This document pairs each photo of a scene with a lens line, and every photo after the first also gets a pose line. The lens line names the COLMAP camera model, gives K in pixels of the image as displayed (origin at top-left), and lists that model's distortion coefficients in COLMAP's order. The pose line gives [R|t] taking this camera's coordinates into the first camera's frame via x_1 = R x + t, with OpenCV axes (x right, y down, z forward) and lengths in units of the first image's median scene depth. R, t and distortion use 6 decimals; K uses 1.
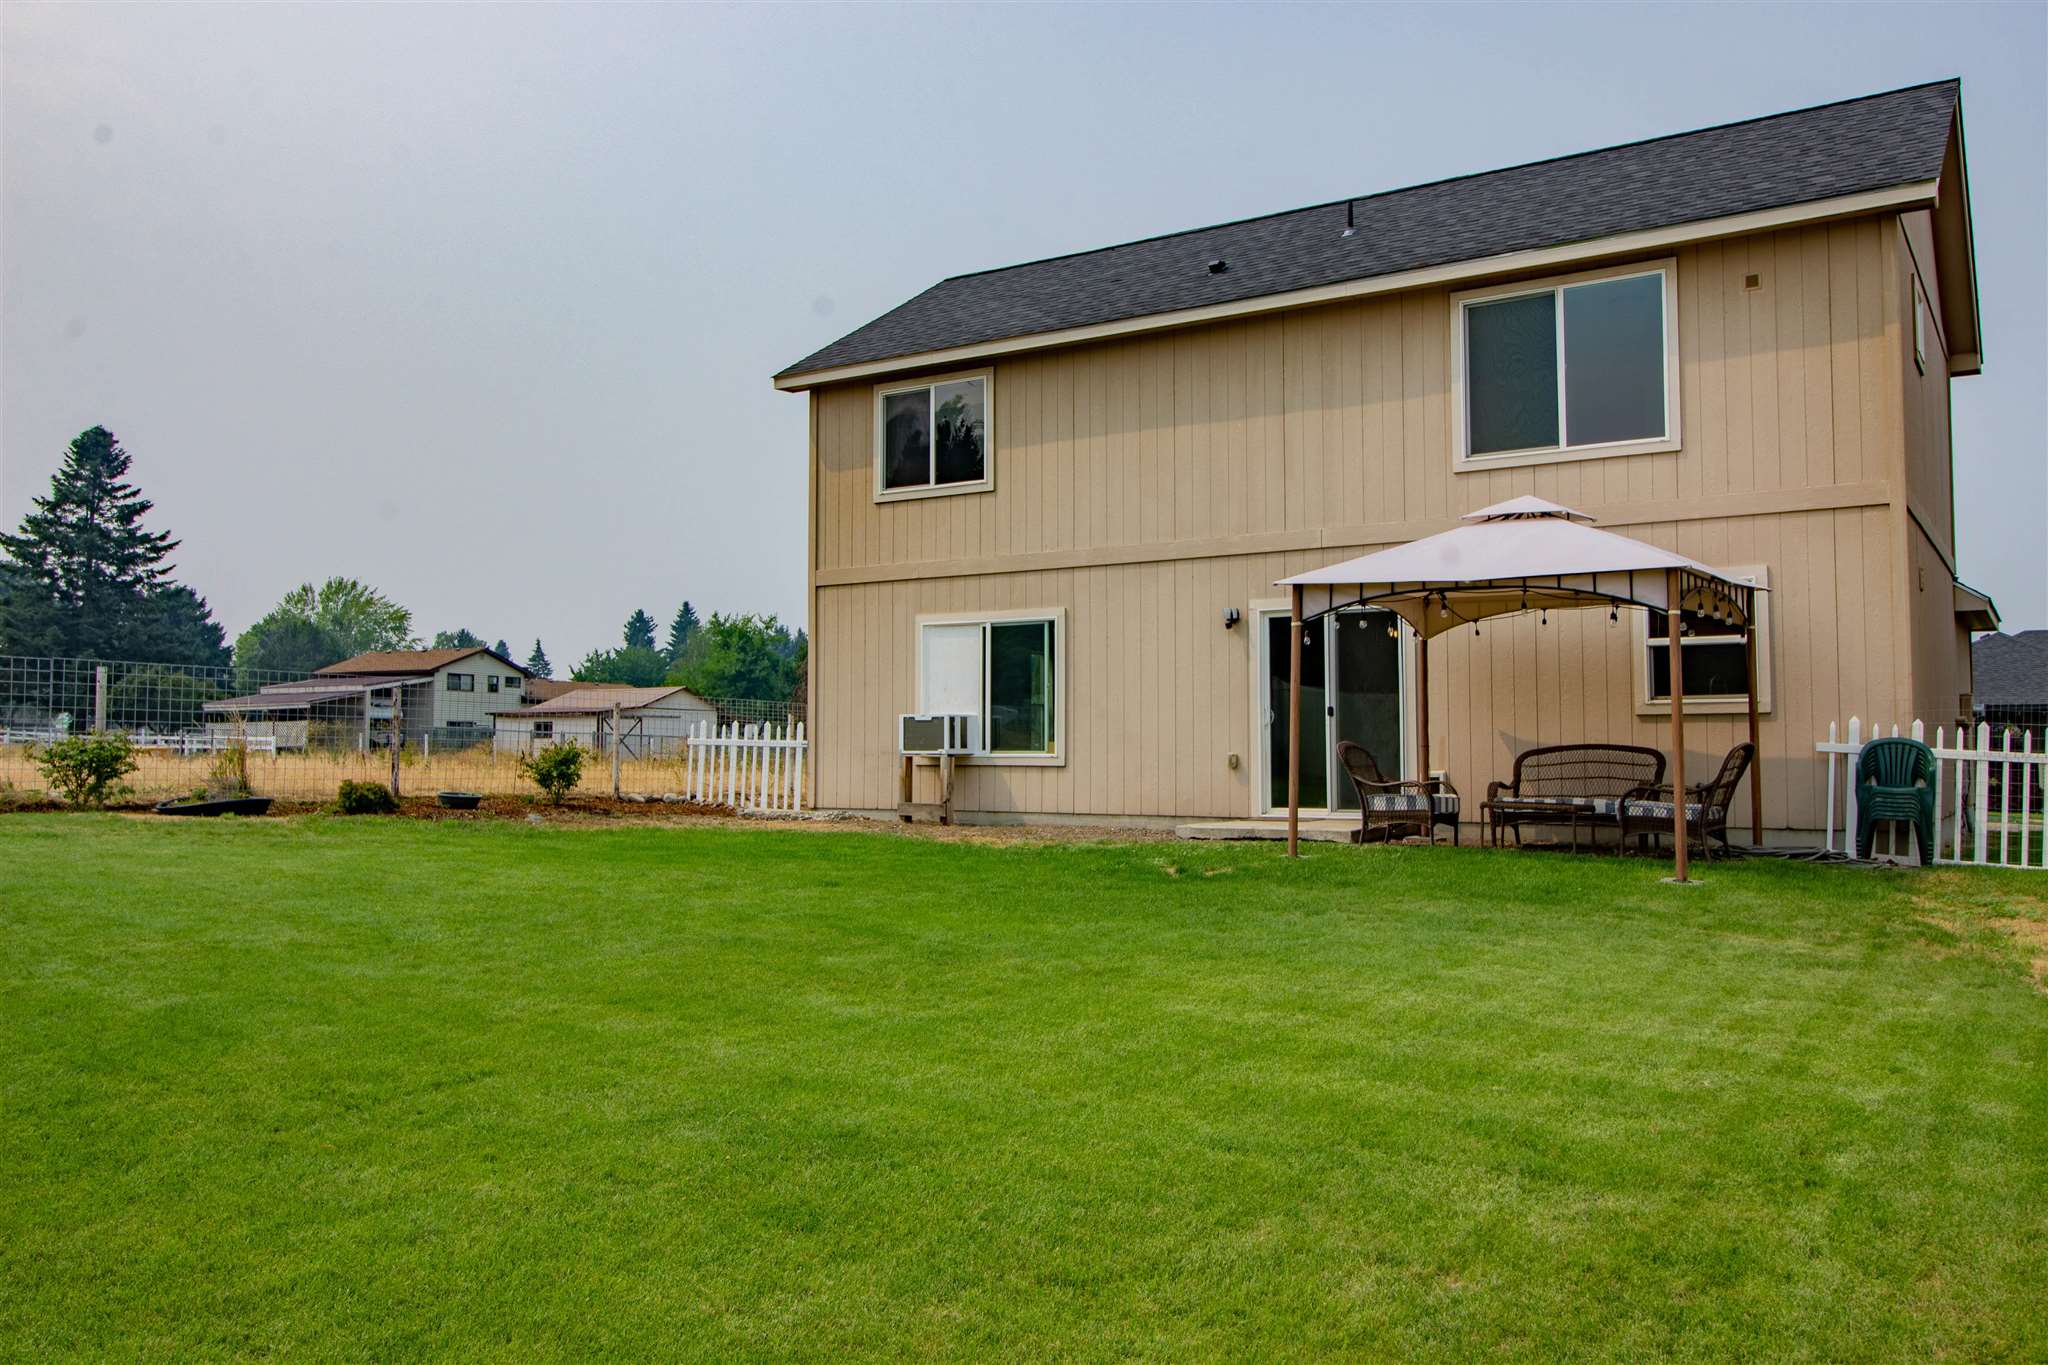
lens RADIAL K [[1581.8, 0, 1020.6], [0, 1581.8, 673.1], [0, 0, 1]] dist [-0.006632, -0.003515]
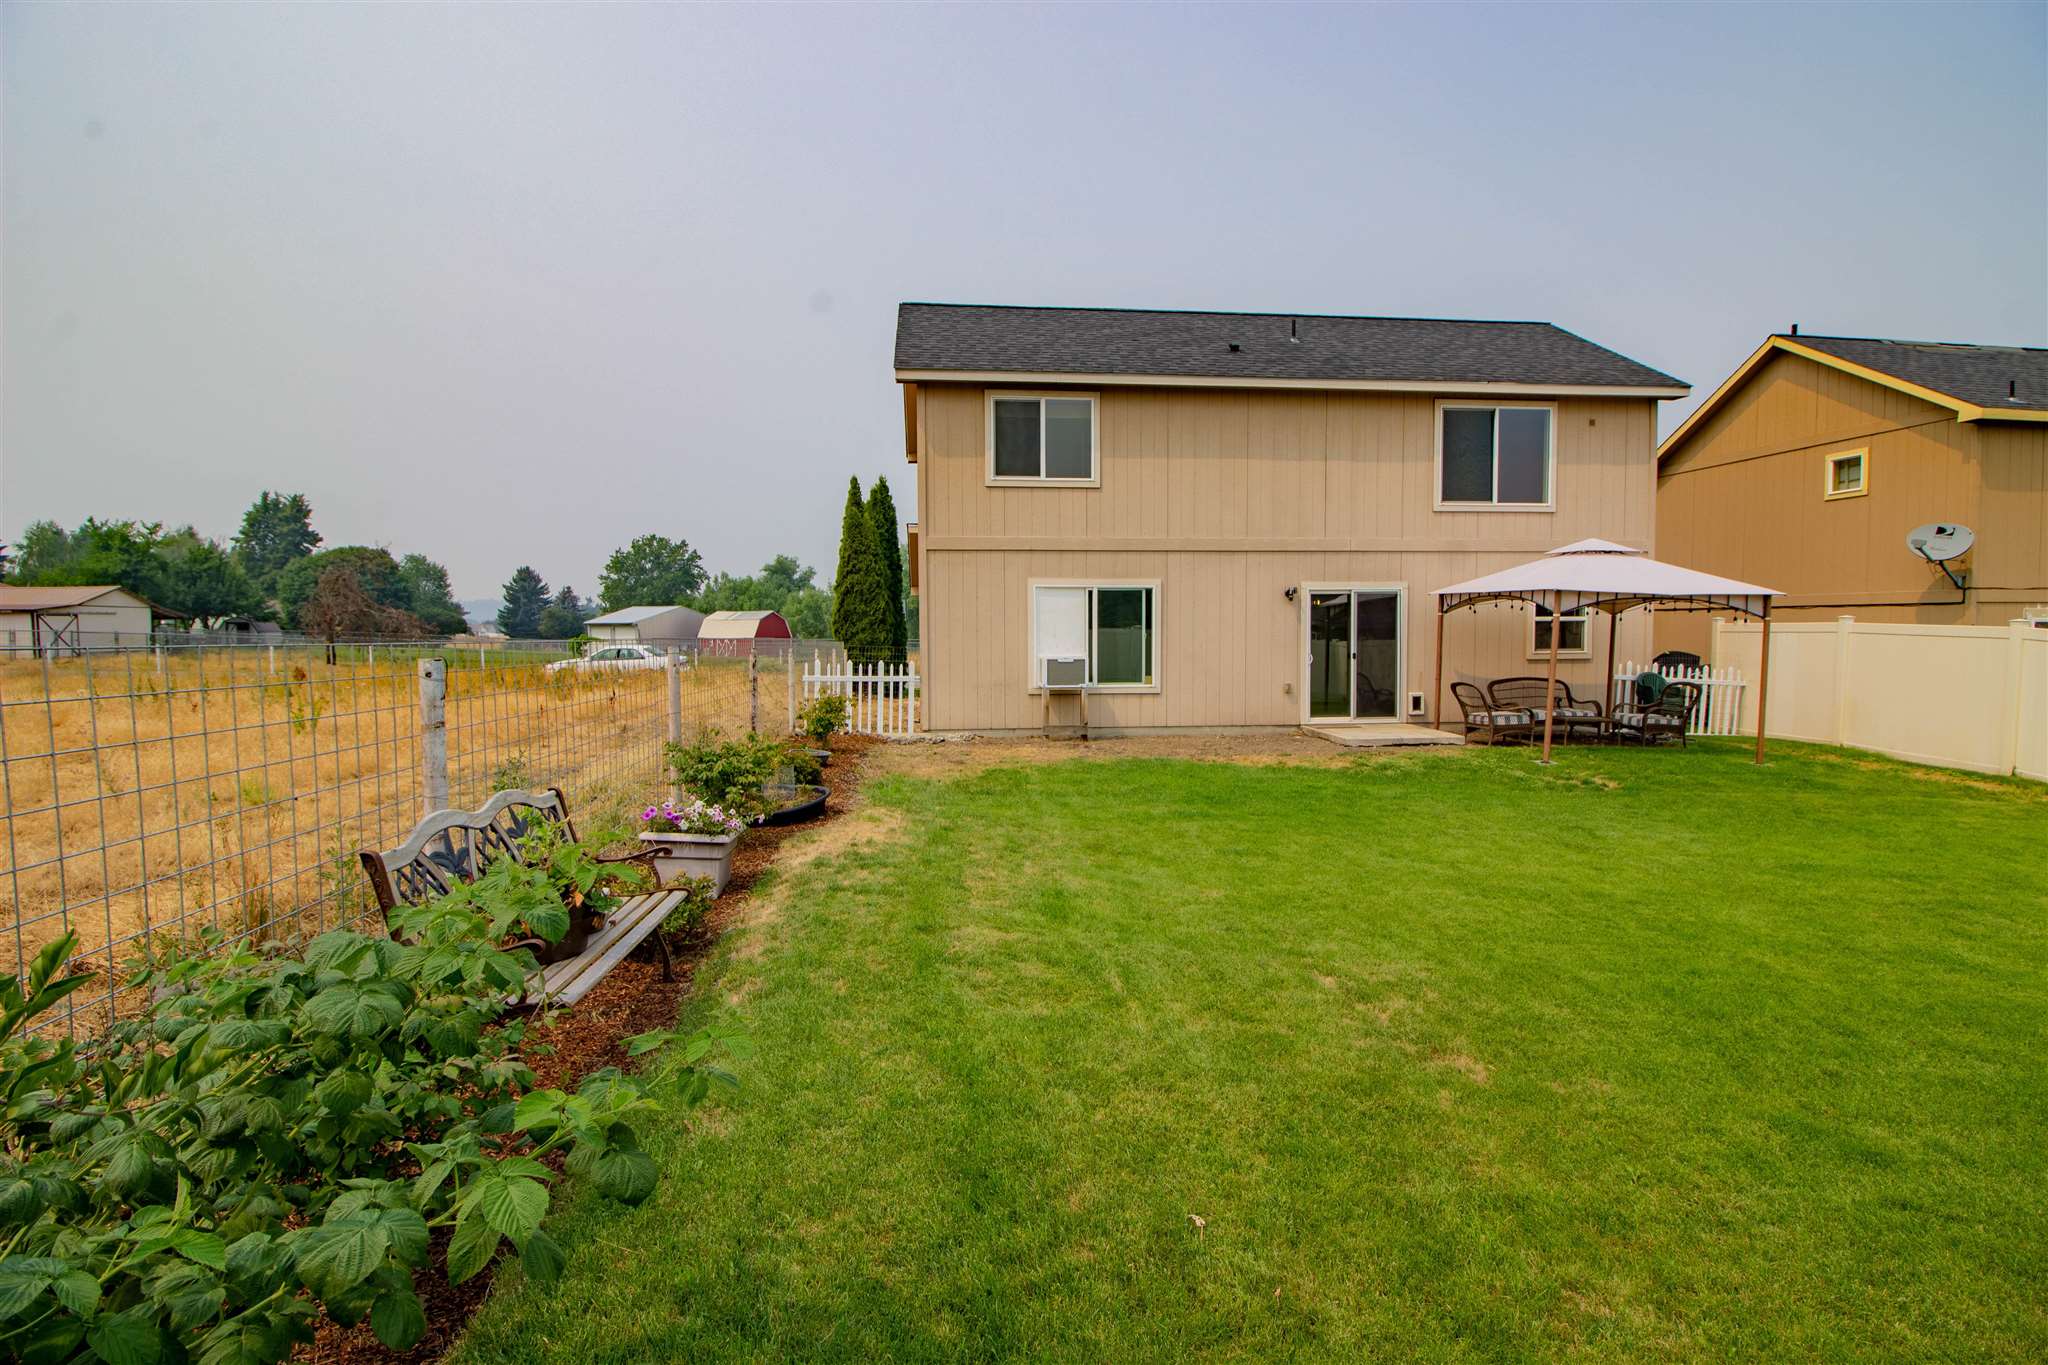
lens RADIAL K [[930.9, 0, 1024.0], [0, 930.9, 669.2], [0, 0, 1]] dist [0.000310, 0.000281]
pose [[0.784299, -0.029289, 0.619692, -0.623020], [-0.028192, 0.996170, 0.082765, -0.029605], [-0.619743, -0.082383, 0.780469, 0.465441]]
